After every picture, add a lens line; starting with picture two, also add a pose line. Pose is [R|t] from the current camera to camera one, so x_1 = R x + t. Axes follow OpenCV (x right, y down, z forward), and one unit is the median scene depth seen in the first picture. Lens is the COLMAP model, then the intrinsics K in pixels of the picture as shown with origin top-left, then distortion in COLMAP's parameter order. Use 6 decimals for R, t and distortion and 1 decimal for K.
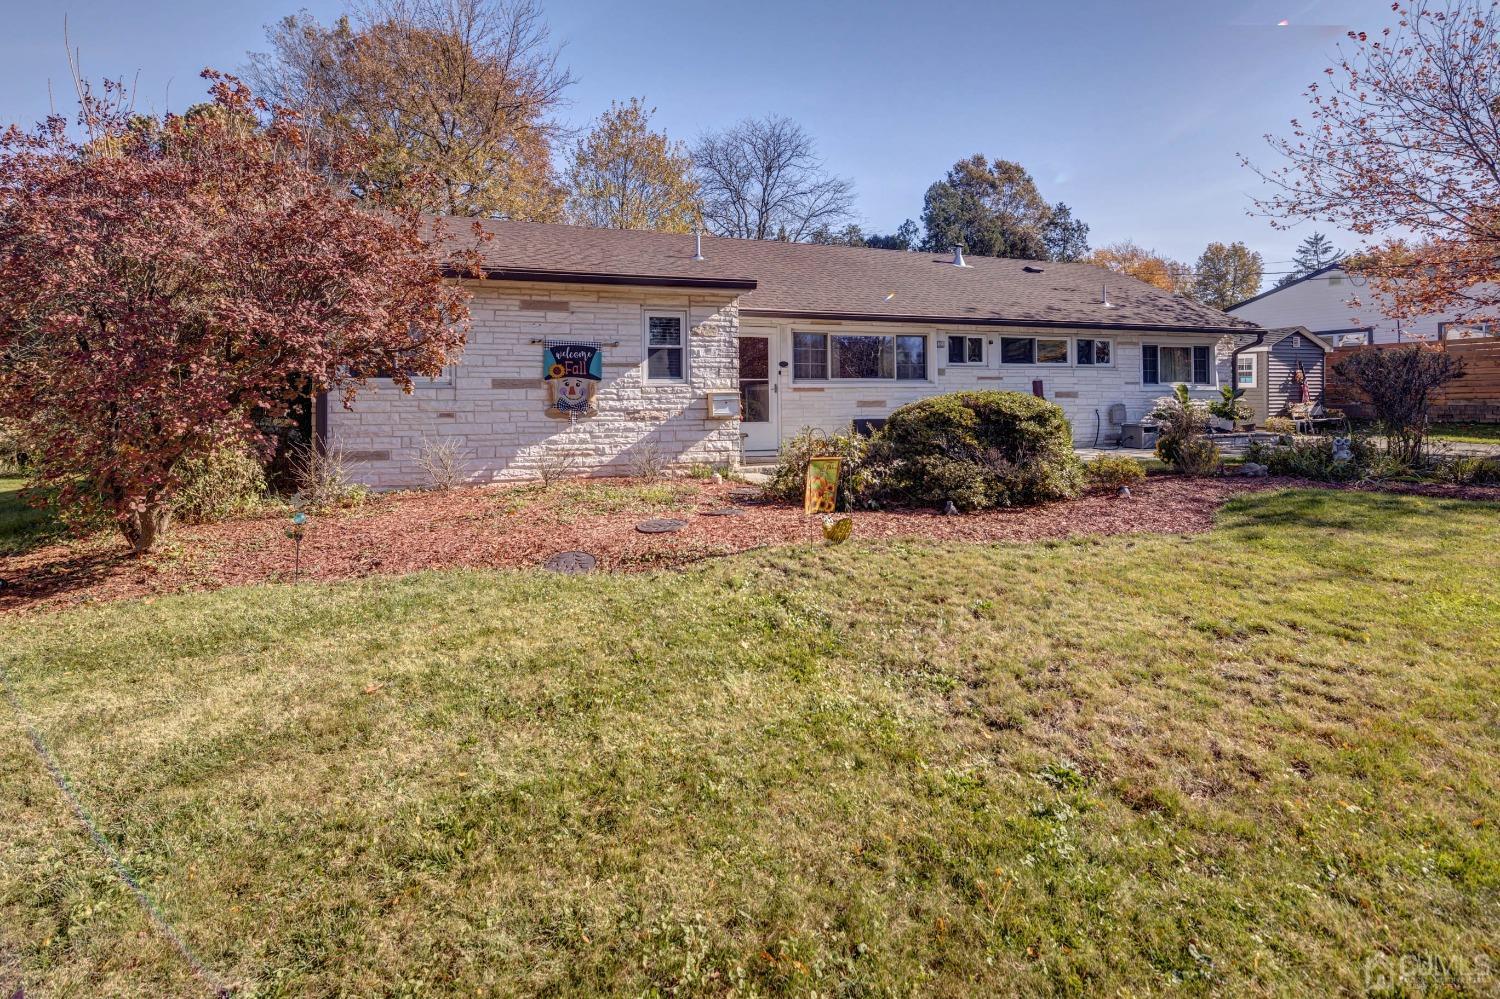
lens RADIAL K [[739.9, 0, 743.7], [0, 739.9, 375.2], [0, 0, 1]] dist [0.000196, 0.000172]
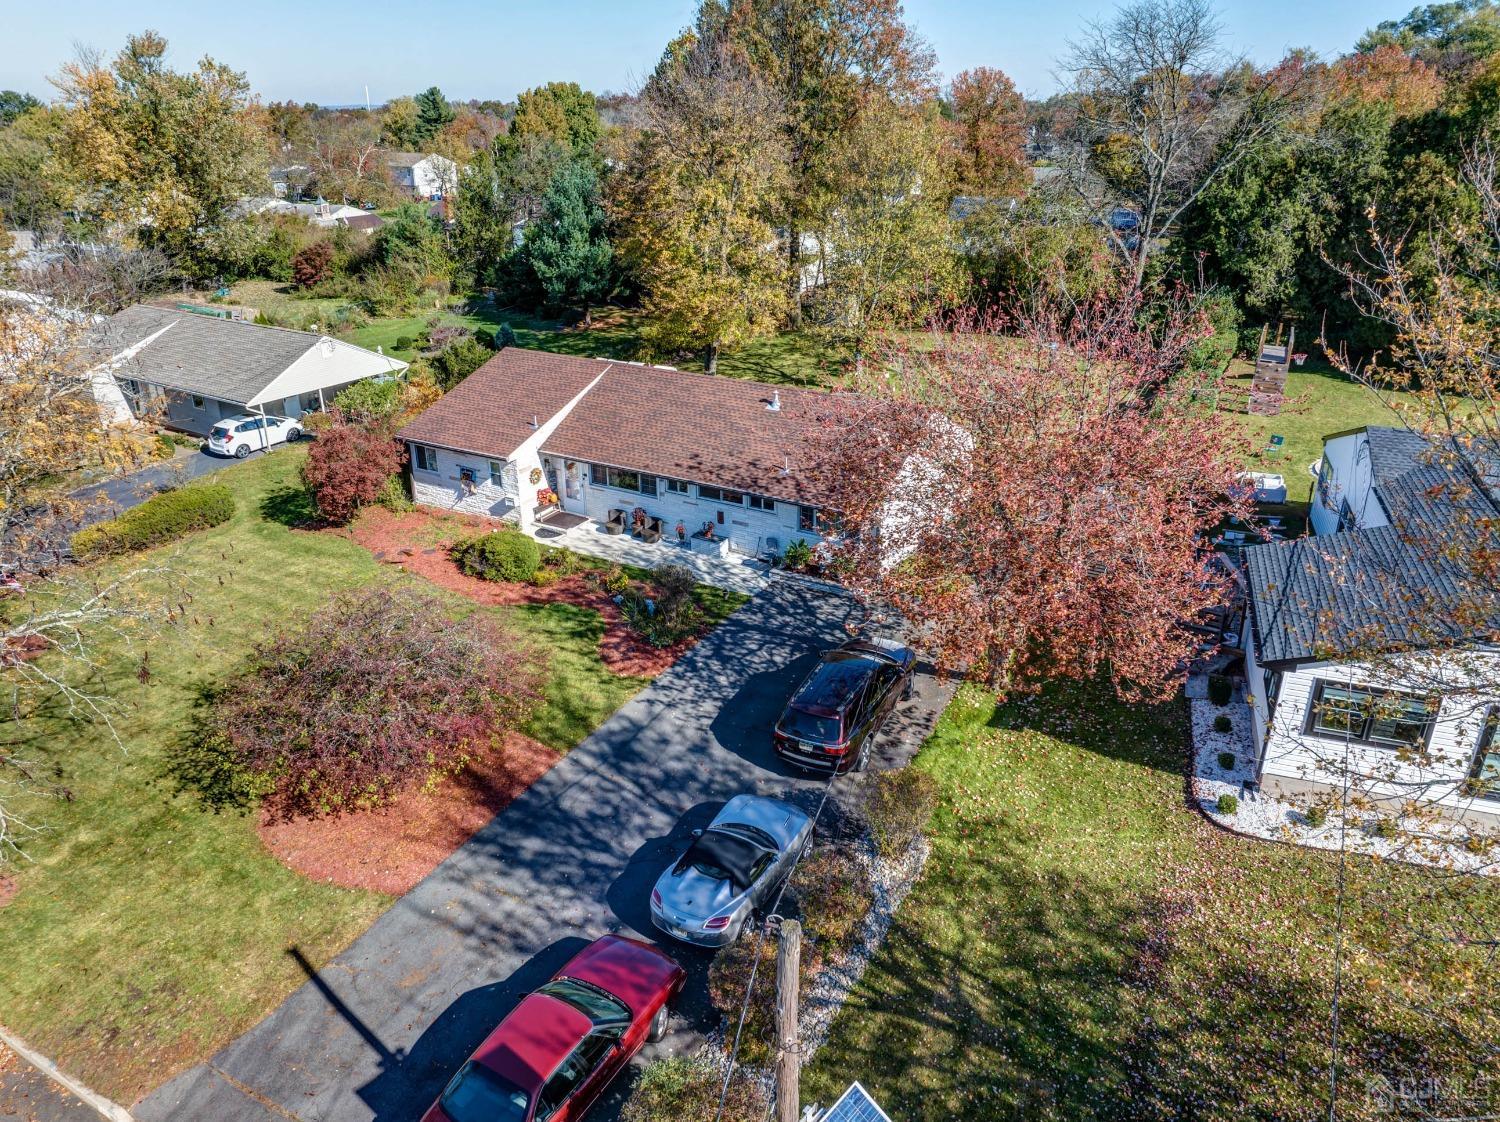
lens RADIAL K [[1062.8, 0, 750.0], [0, 1062.8, 561.0], [0, 0, 1]] dist [0.010245, -0.001030]
pose [[0.618786, 0.315474, -0.719430, 3.035284], [0.021098, 0.908815, 0.416666, -1.221934], [0.785276, -0.273006, 0.555706, -0.392620]]
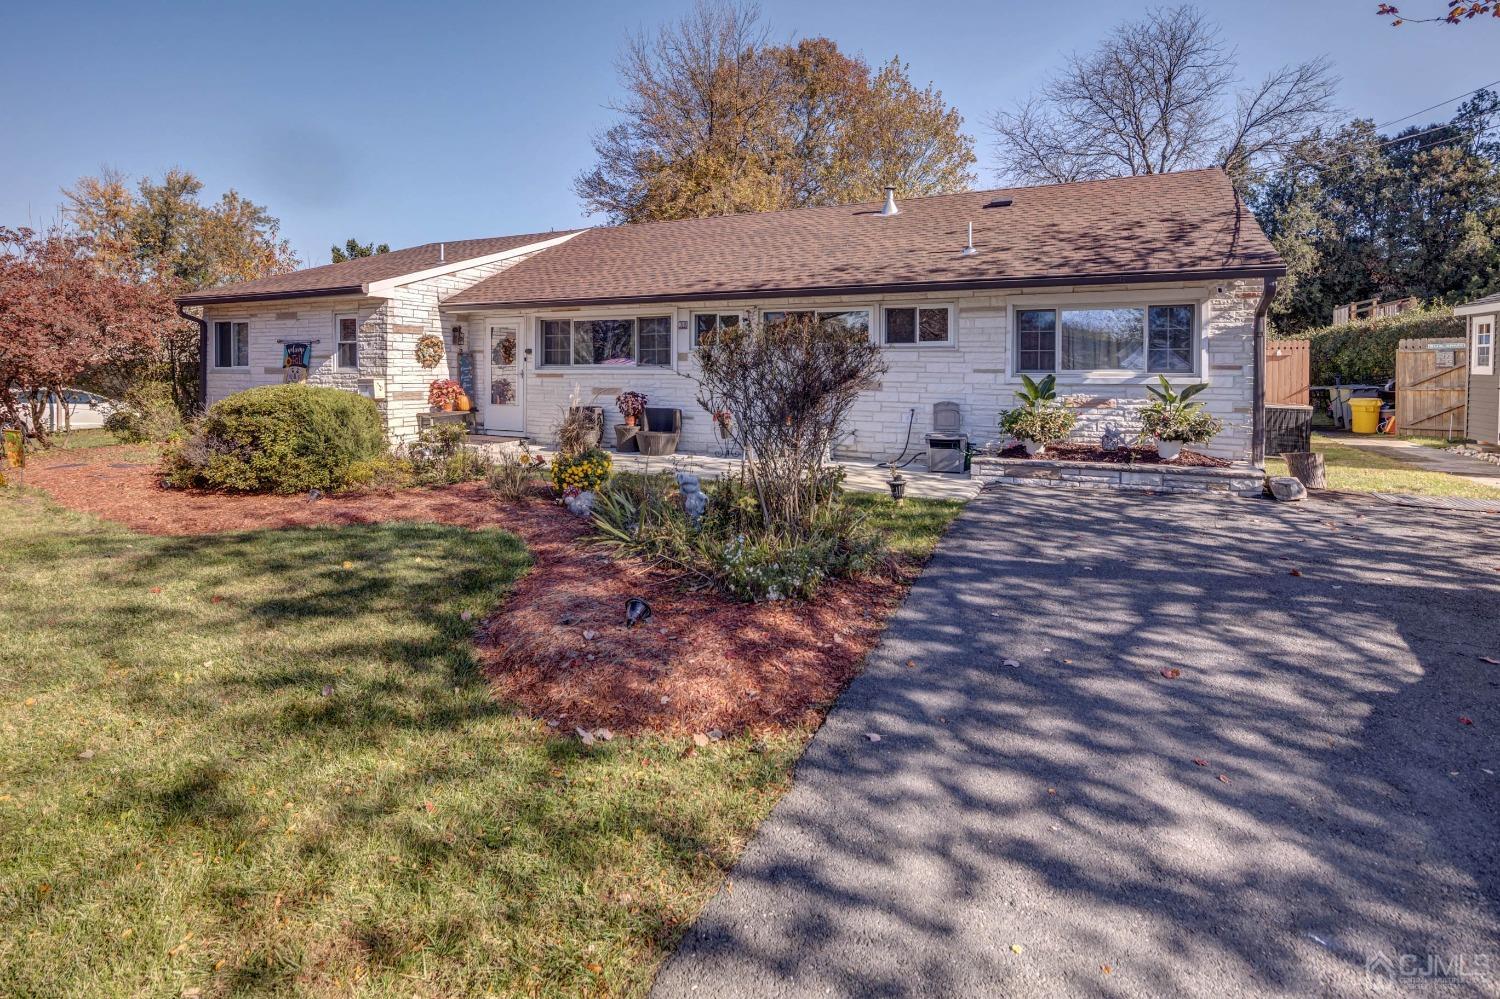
lens RADIAL K [[739.9, 0, 743.7], [0, 739.9, 375.2], [0, 0, 1]] dist [0.000196, 0.000172]
pose [[0.692563, 0.016593, -0.721167, 1.258052], [0.014213, 0.999227, 0.036641, -0.018244], [0.721218, -0.035626, 0.691792, 0.595832]]
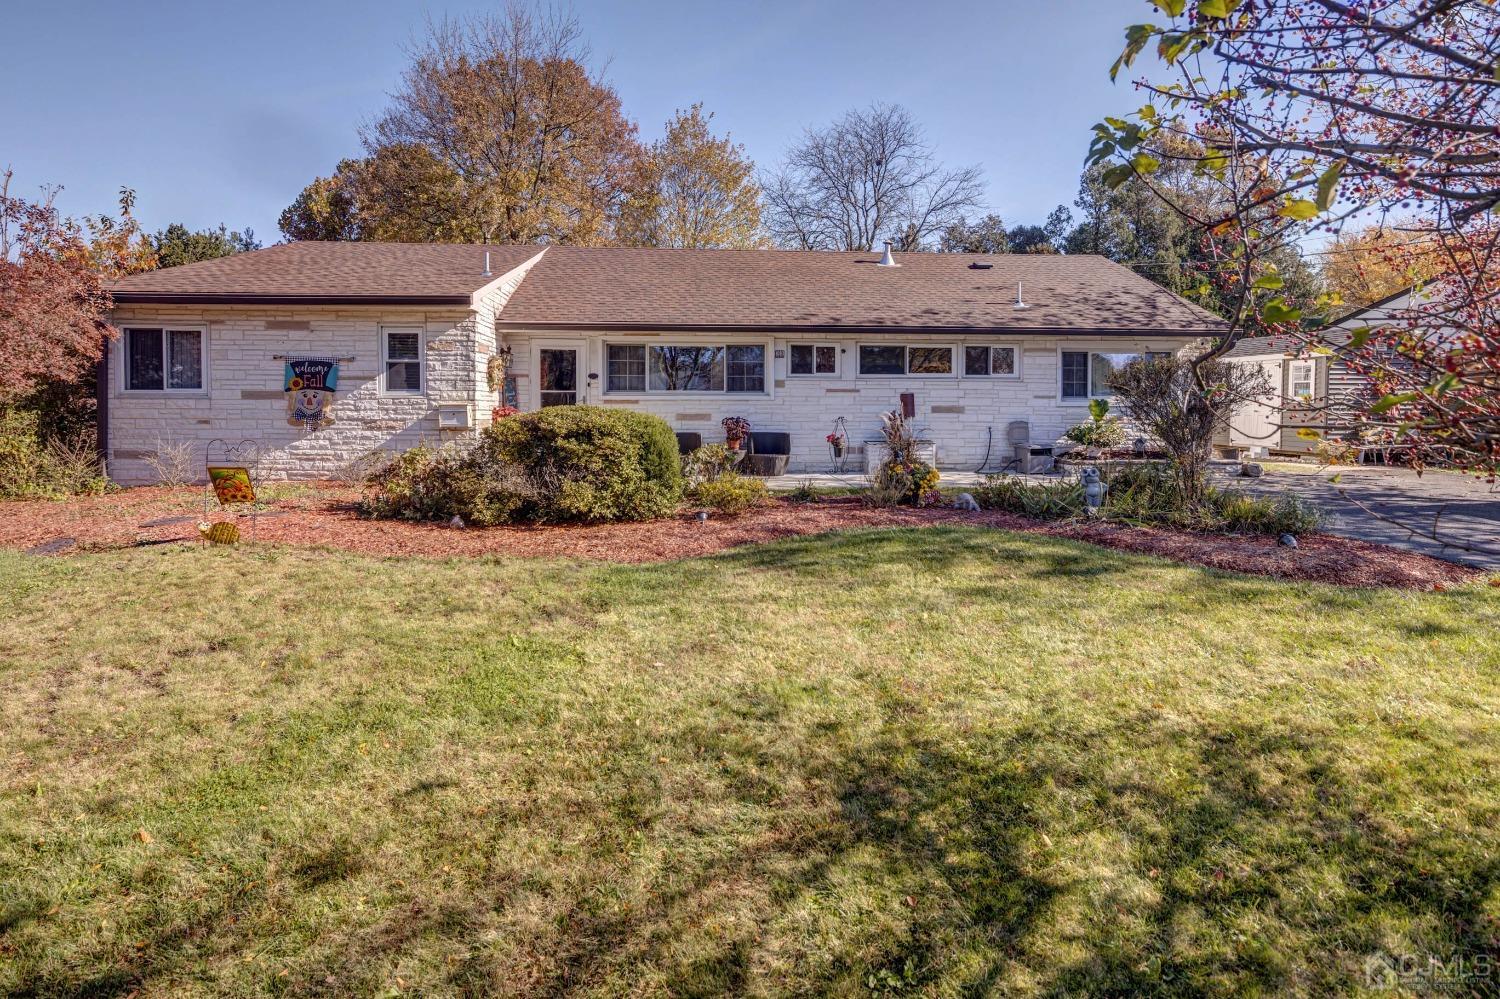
lens RADIAL K [[762.8, 0, 742.9], [0, 762.8, 417.2], [0, 0, 1]] dist [-0.000094, 0.000025]
pose [[0.956674, 0.014951, -0.290778, 0.669338], [-0.001647, 0.998943, 0.045944, -0.008729], [0.291158, -0.043475, 0.955687, 0.086296]]
